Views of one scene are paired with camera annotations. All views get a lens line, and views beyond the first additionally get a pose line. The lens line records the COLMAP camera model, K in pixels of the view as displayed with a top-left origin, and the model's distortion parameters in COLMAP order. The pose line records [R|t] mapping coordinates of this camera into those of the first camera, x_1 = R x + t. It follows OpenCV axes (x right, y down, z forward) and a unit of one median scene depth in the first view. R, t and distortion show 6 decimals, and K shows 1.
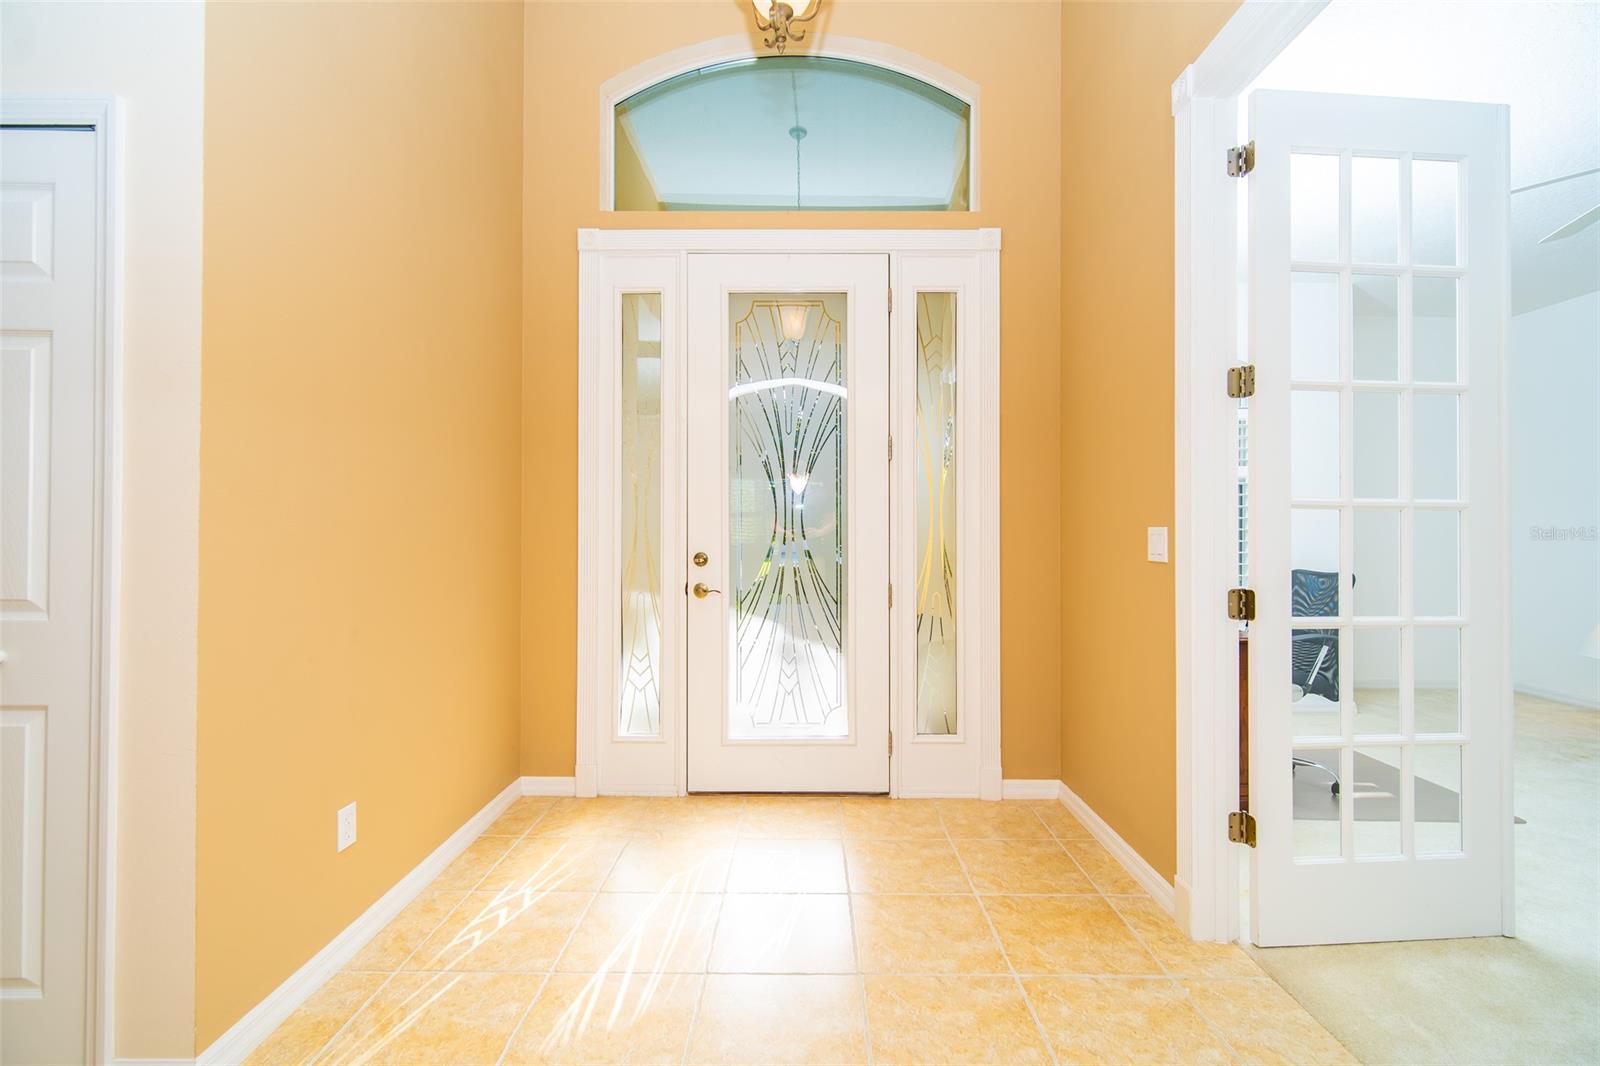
lens RADIAL K [[687.5, 0, 800.4], [0, 687.5, 531.0], [0, 0, 1]] dist [0.004333, 0.000548]
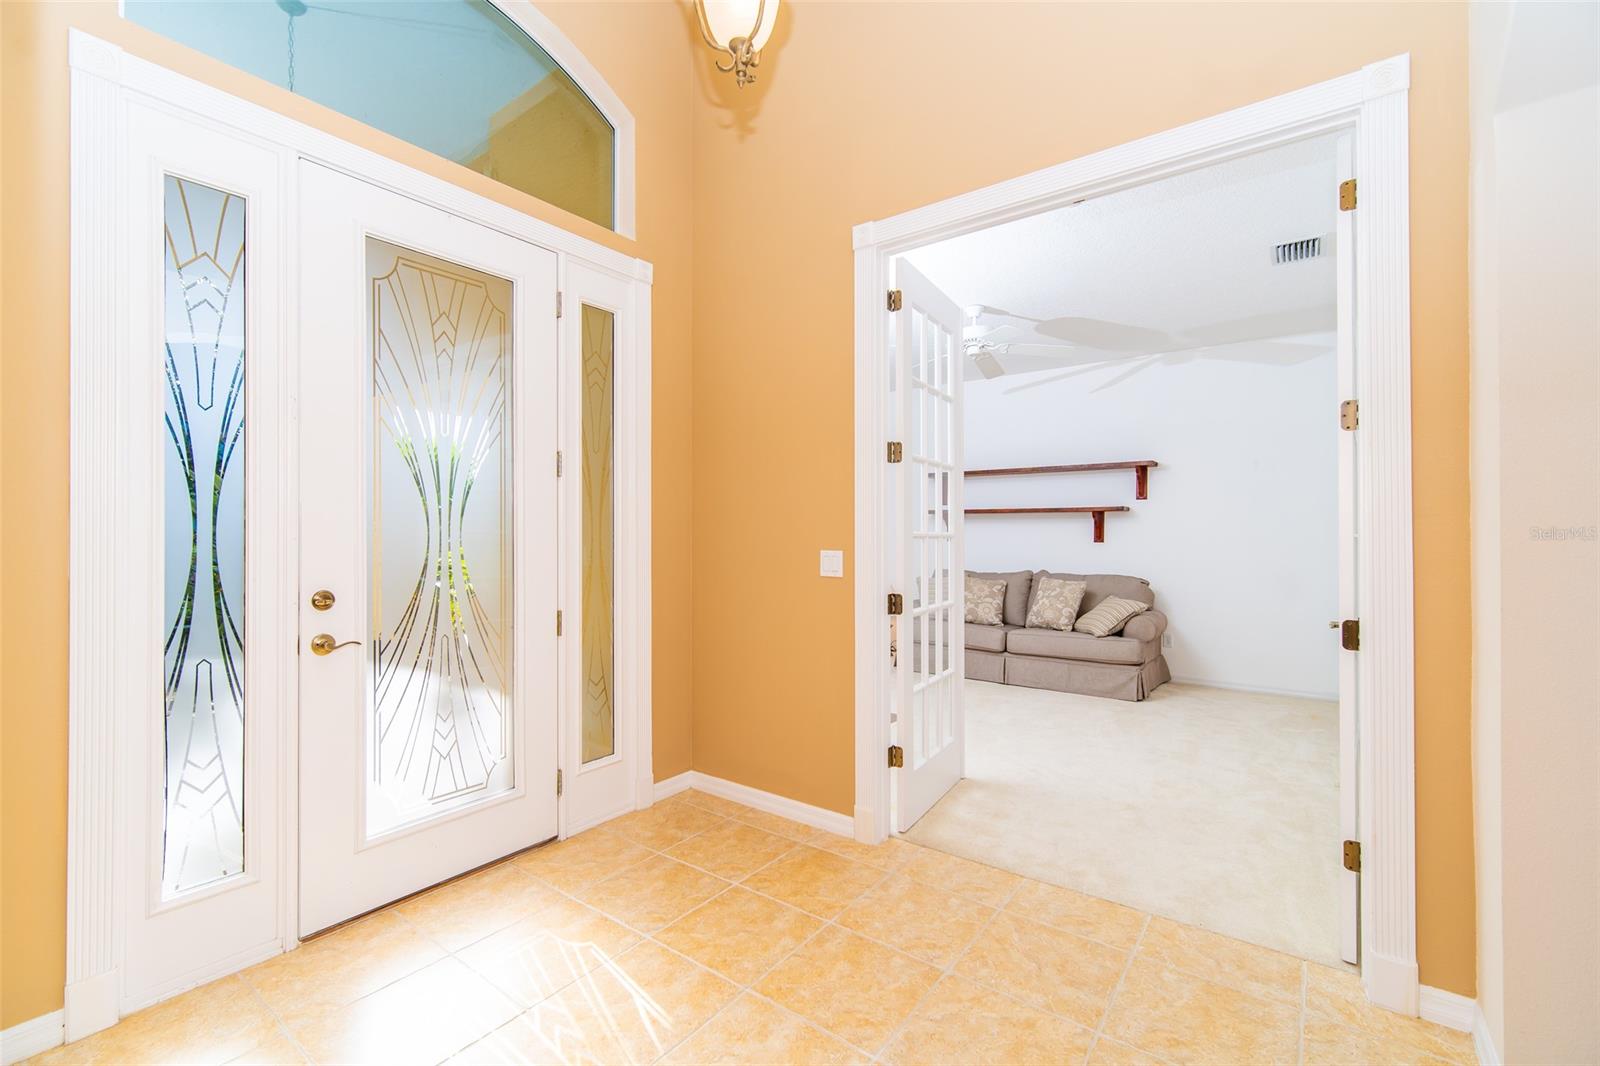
lens RADIAL K [[687.5, 0, 796.8], [0, 687.5, 533.1], [0, 0, 1]] dist [0.004333, 0.000548]
pose [[0.595683, -0.001238, 0.803219, -0.425462], [-0.004056, 0.999981, 0.004550, -0.033315], [-0.803209, -0.005968, 0.595667, 0.191119]]
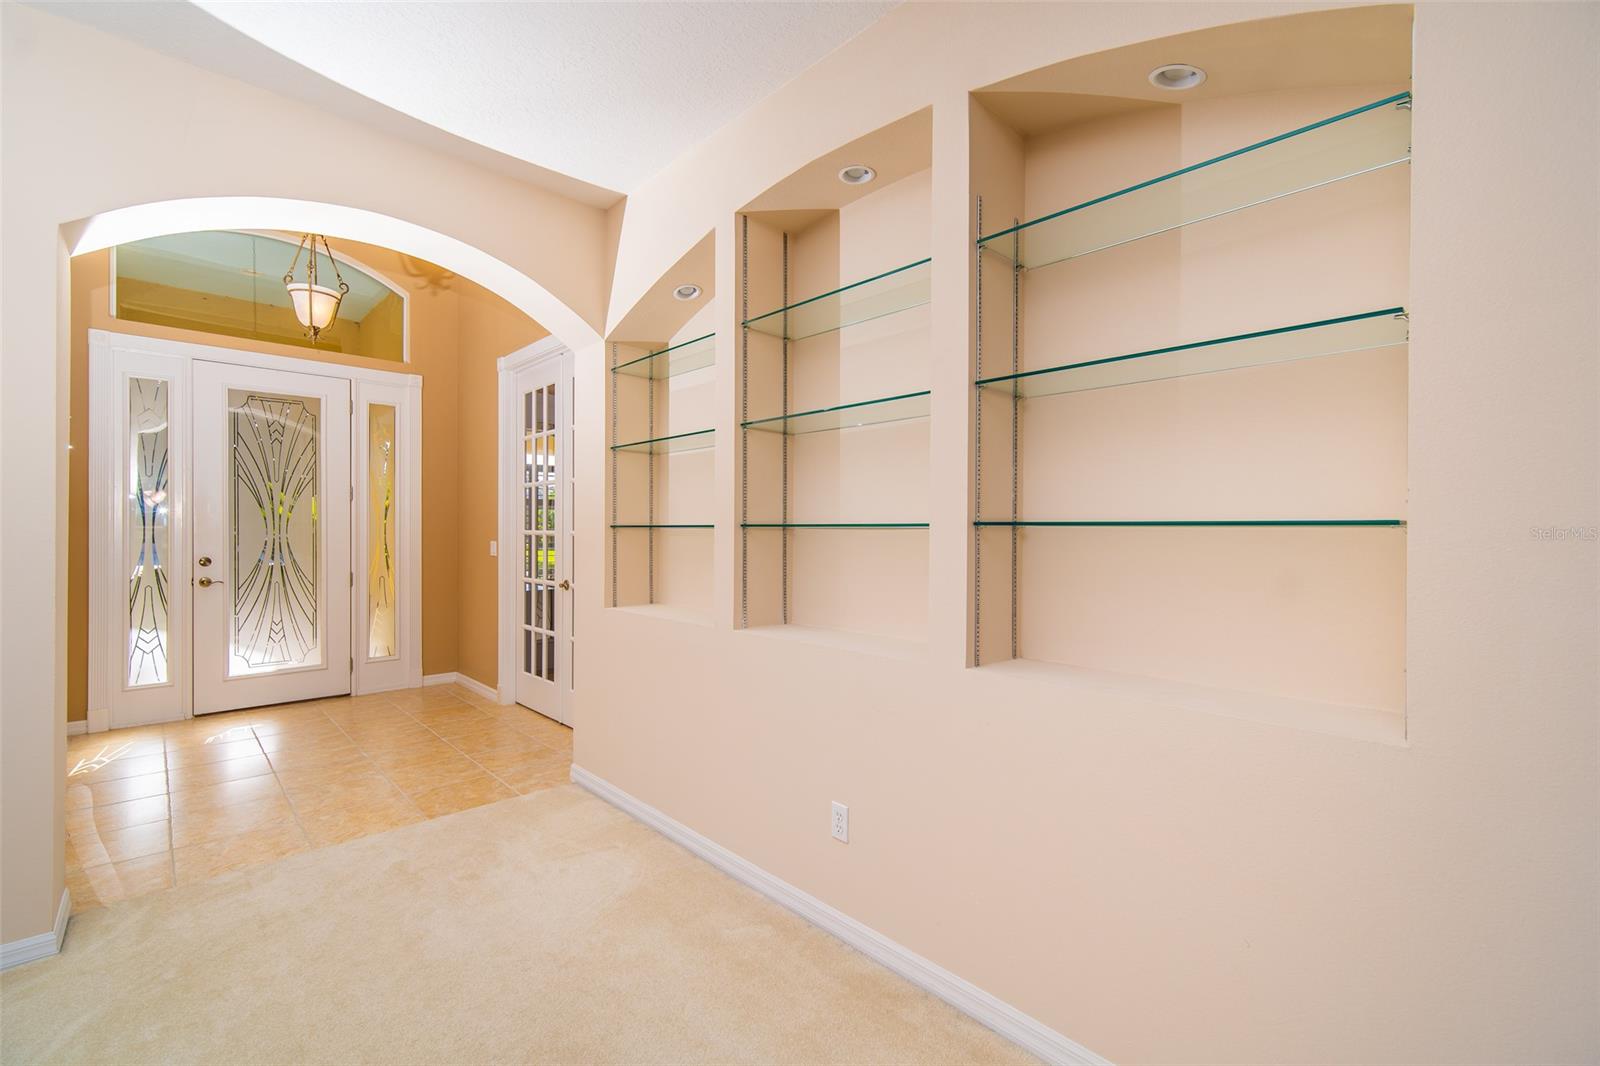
lens RADIAL K [[687.5, 0, 796.1], [0, 687.5, 530.5], [0, 0, 1]] dist [0.004333, 0.000548]
pose [[0.723483, -0.001836, 0.690339, -0.254796], [-0.005822, 0.999945, 0.008761, -0.049692], [-0.690317, -0.010357, 0.723433, -1.017118]]
